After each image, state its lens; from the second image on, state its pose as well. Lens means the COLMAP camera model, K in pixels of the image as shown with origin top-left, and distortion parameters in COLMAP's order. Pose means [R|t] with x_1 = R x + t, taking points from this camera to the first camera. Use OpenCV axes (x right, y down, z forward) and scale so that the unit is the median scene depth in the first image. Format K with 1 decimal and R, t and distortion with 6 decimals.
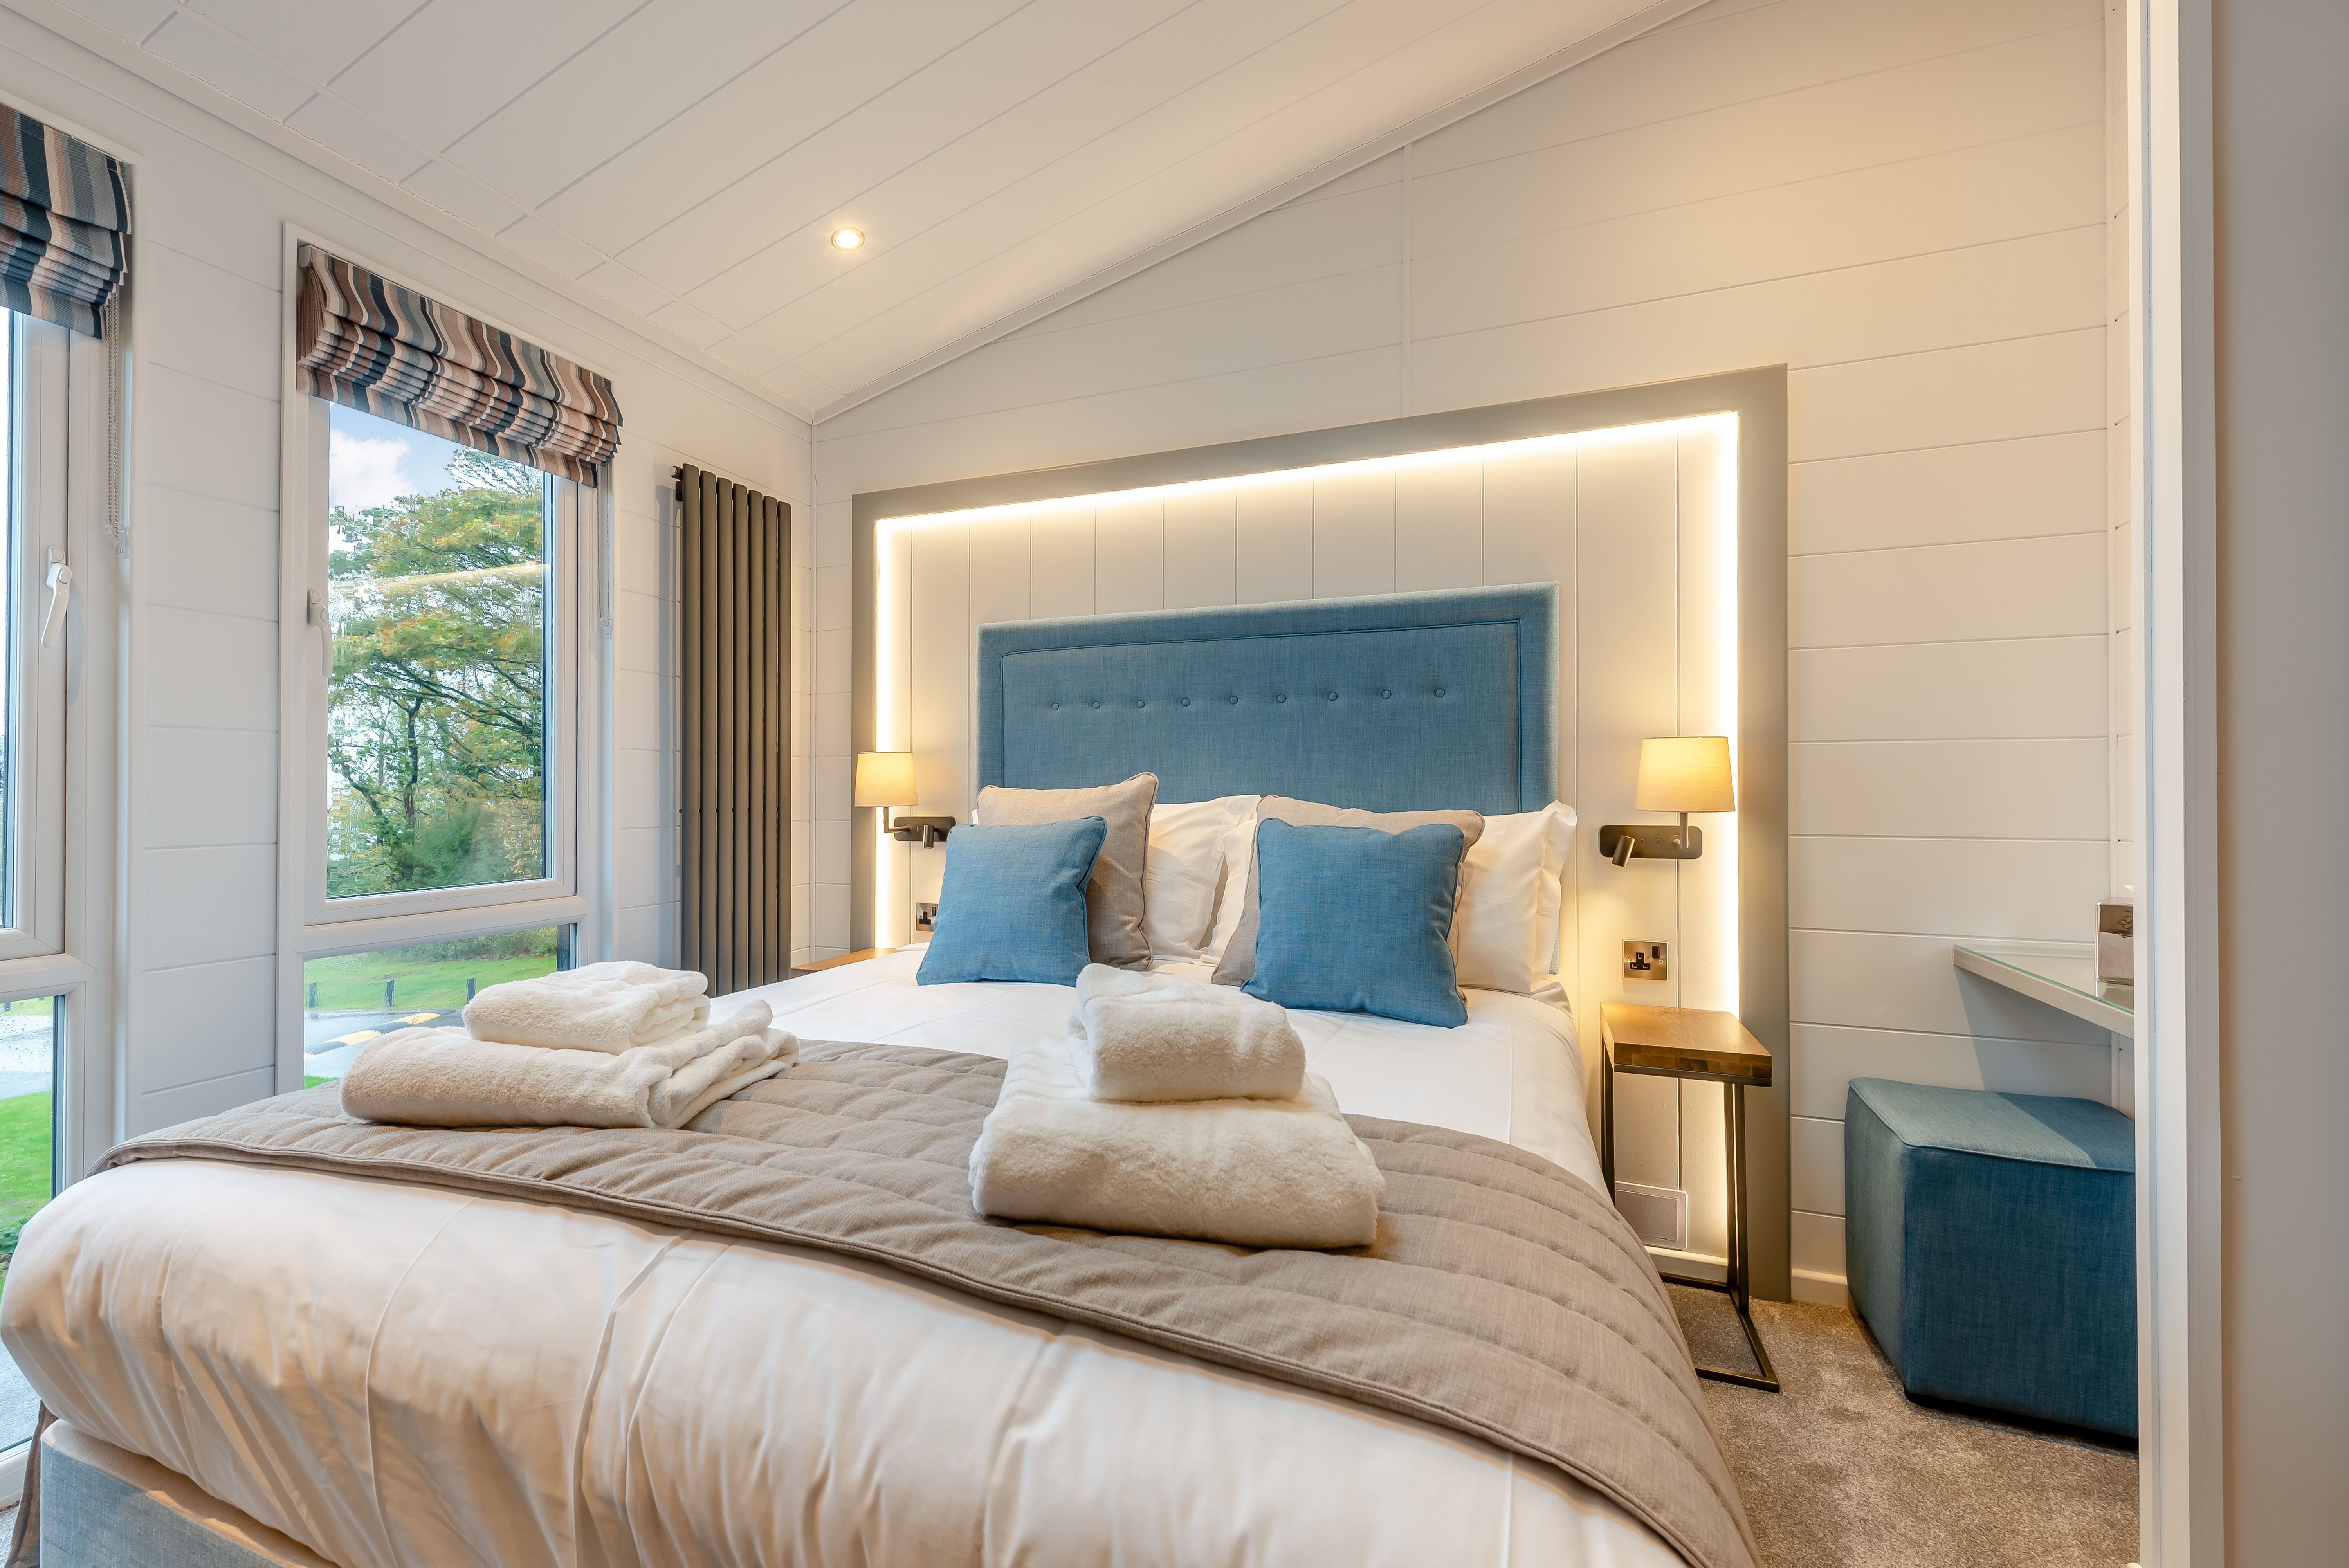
lens RADIAL K [[1010.7, 0, 1107.1], [0, 1010.7, 783.7], [0, 0, 1]] dist [0.004561, -0.000823]
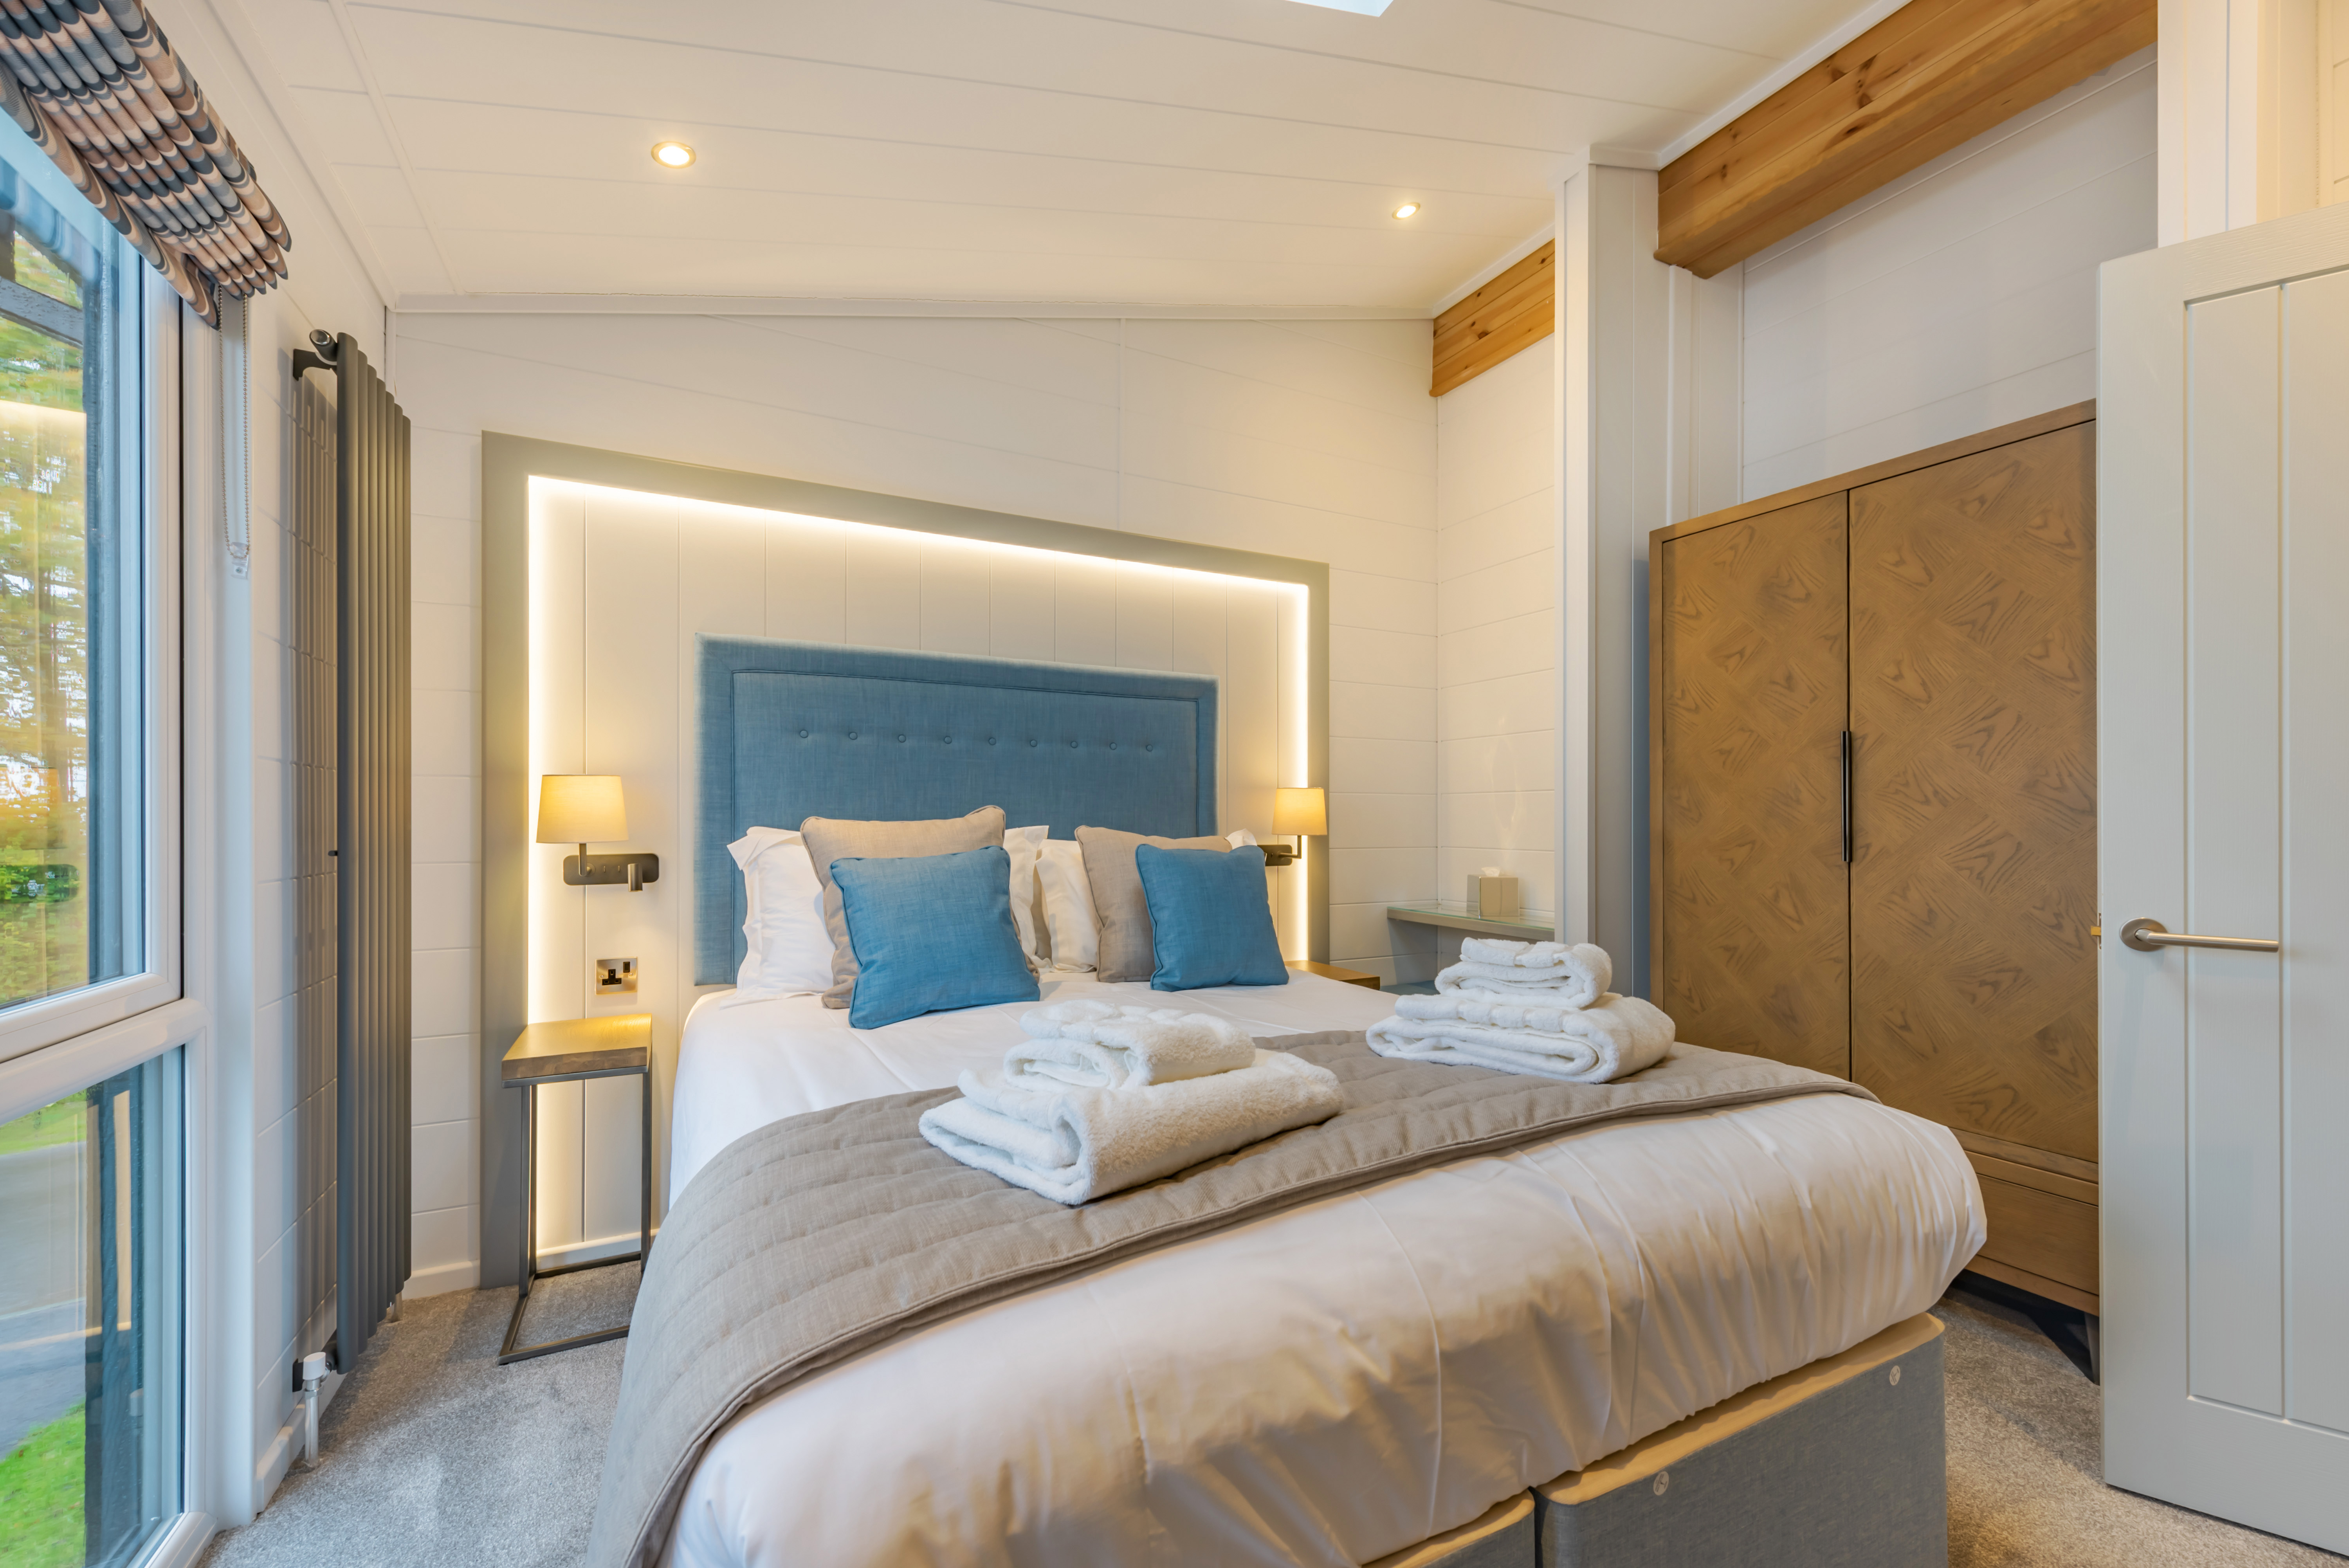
lens RADIAL K [[943.6, 0, 1163.6], [0, 943.6, 817.2], [0, 0, 1]] dist [0.014848, 0.000047]
pose [[0.638476, 0.001187, 0.769641, -0.707118], [-0.006006, 0.999976, 0.003440, -0.003750], [-0.769619, -0.006819, 0.638468, 0.226562]]
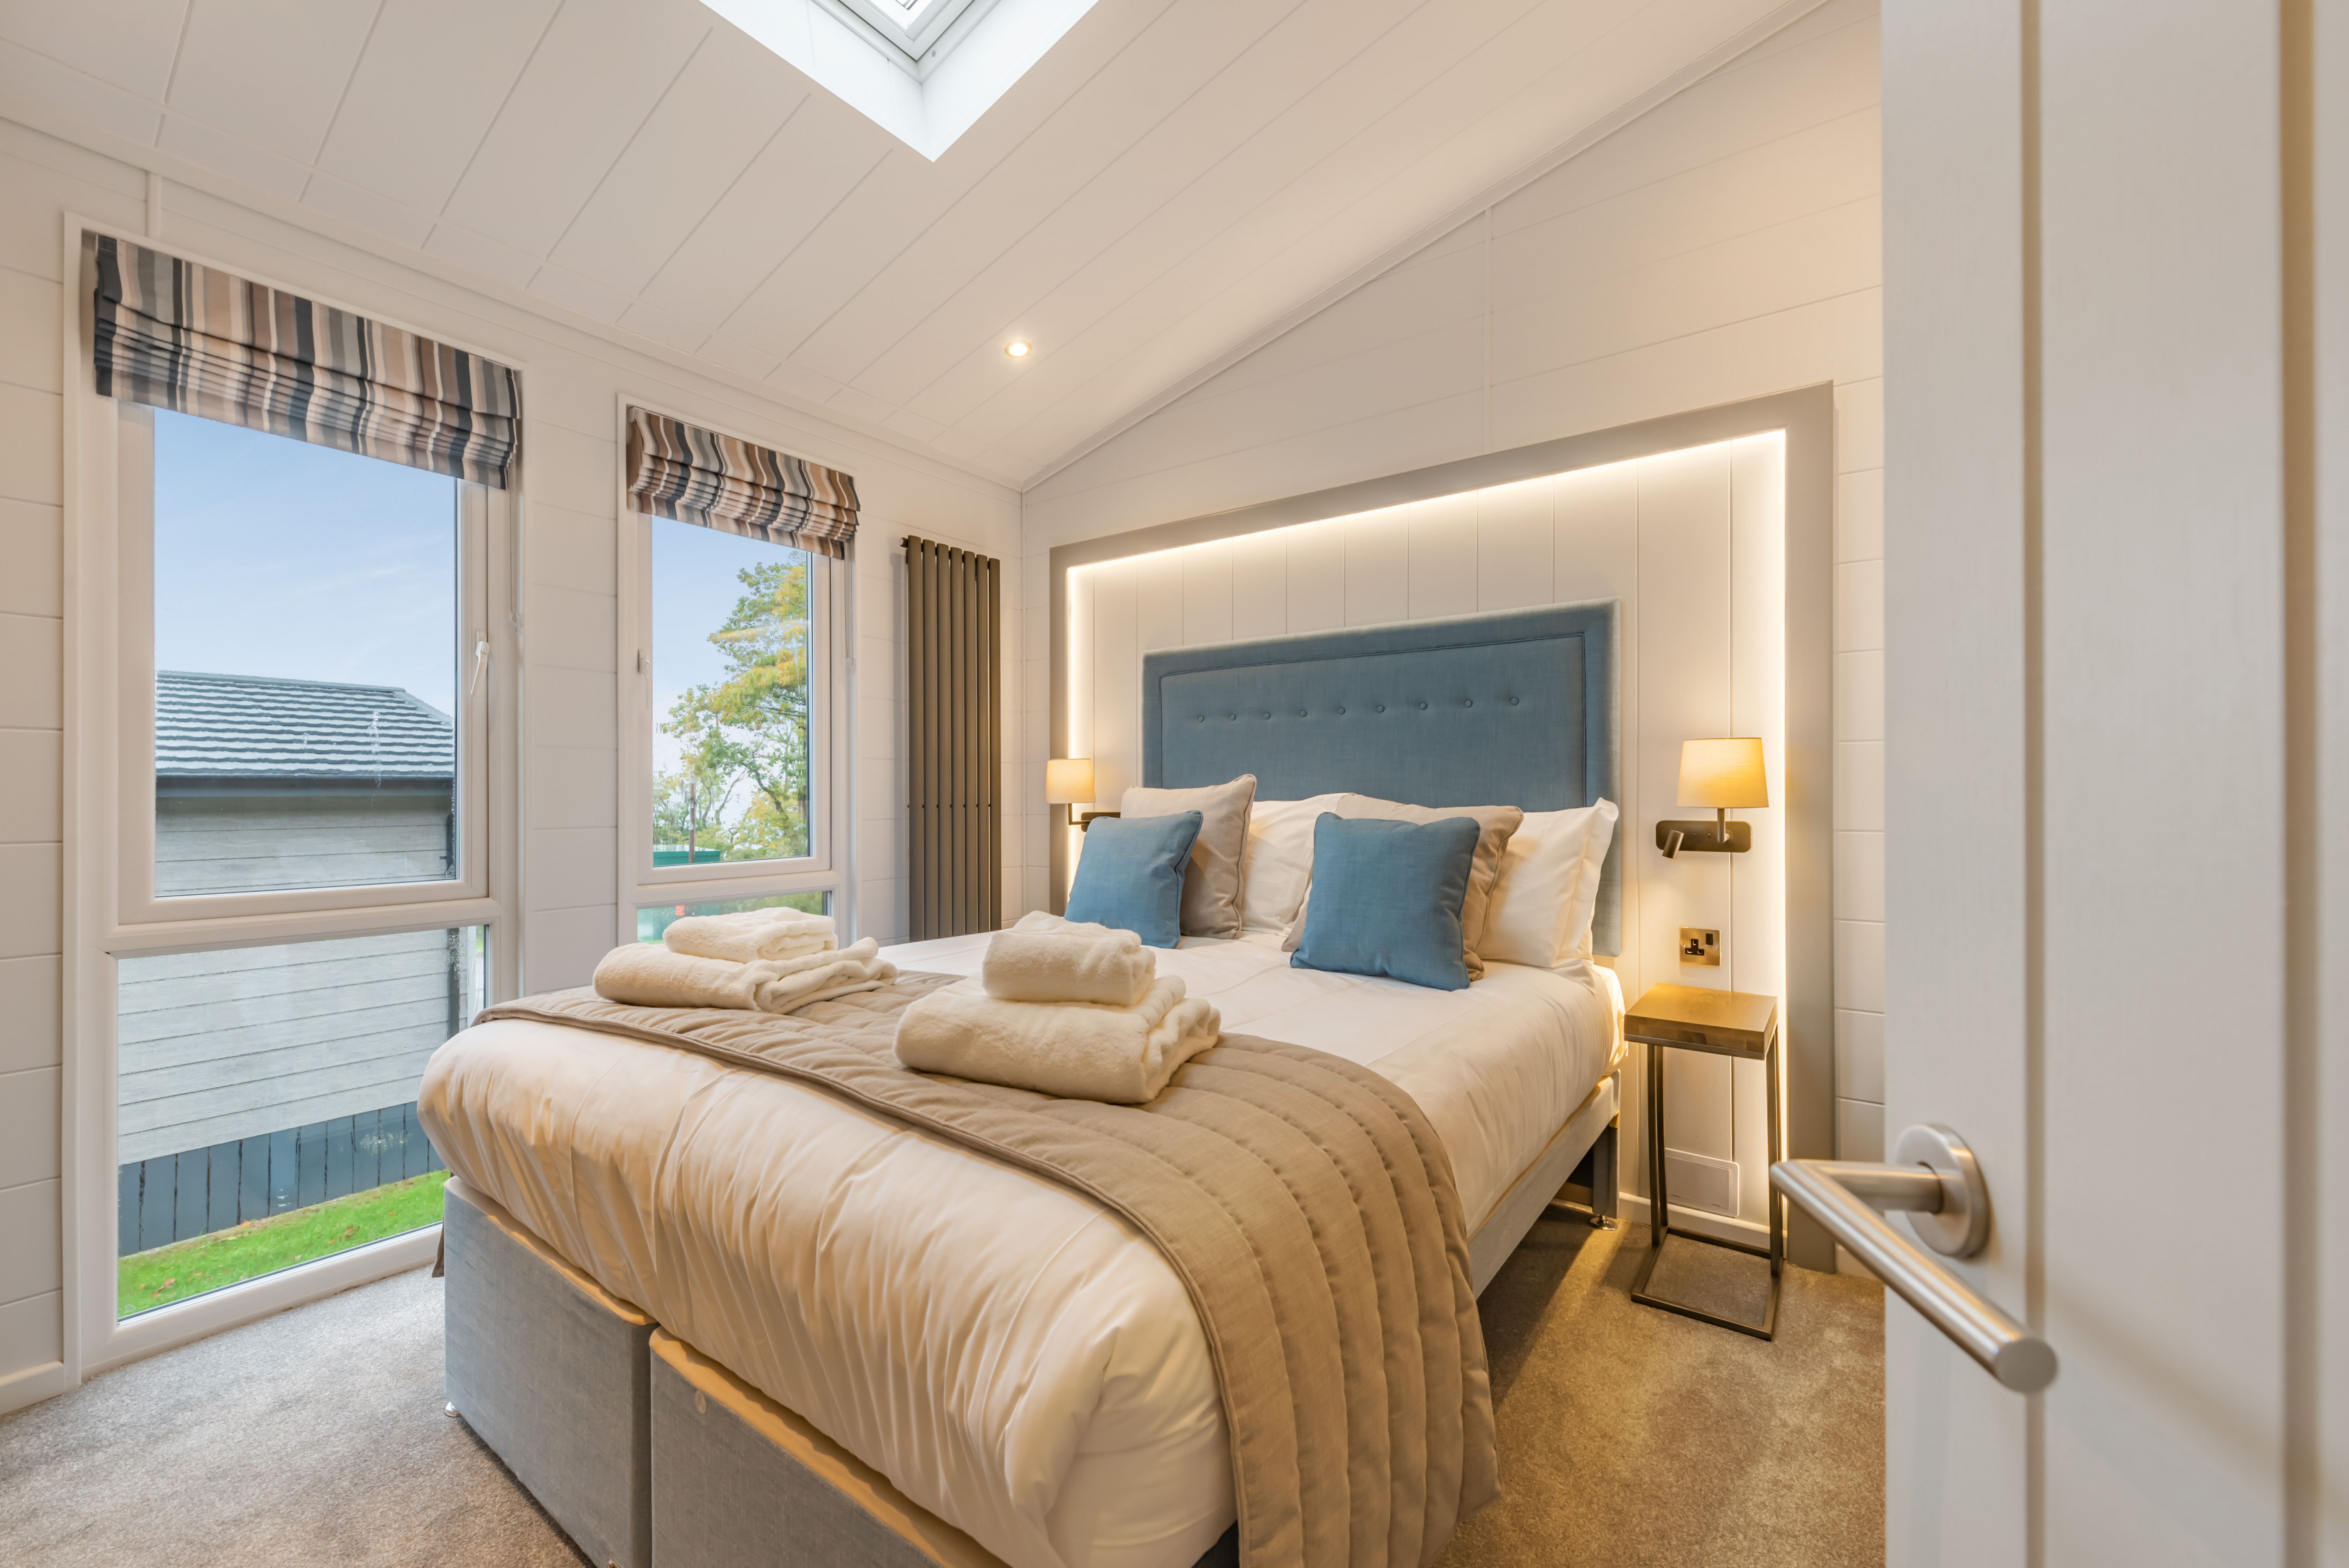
lens RADIAL K [[943.6, 0, 1180.5], [0, 943.6, 793.7], [0, 0, 1]] dist [0.007169, -0.000019]
pose [[0.973385, -0.000981, -0.229175, 0.242387], [0.002797, 0.999967, 0.007601, 0.003425], [0.229160, -0.008040, 0.973355, -0.112083]]
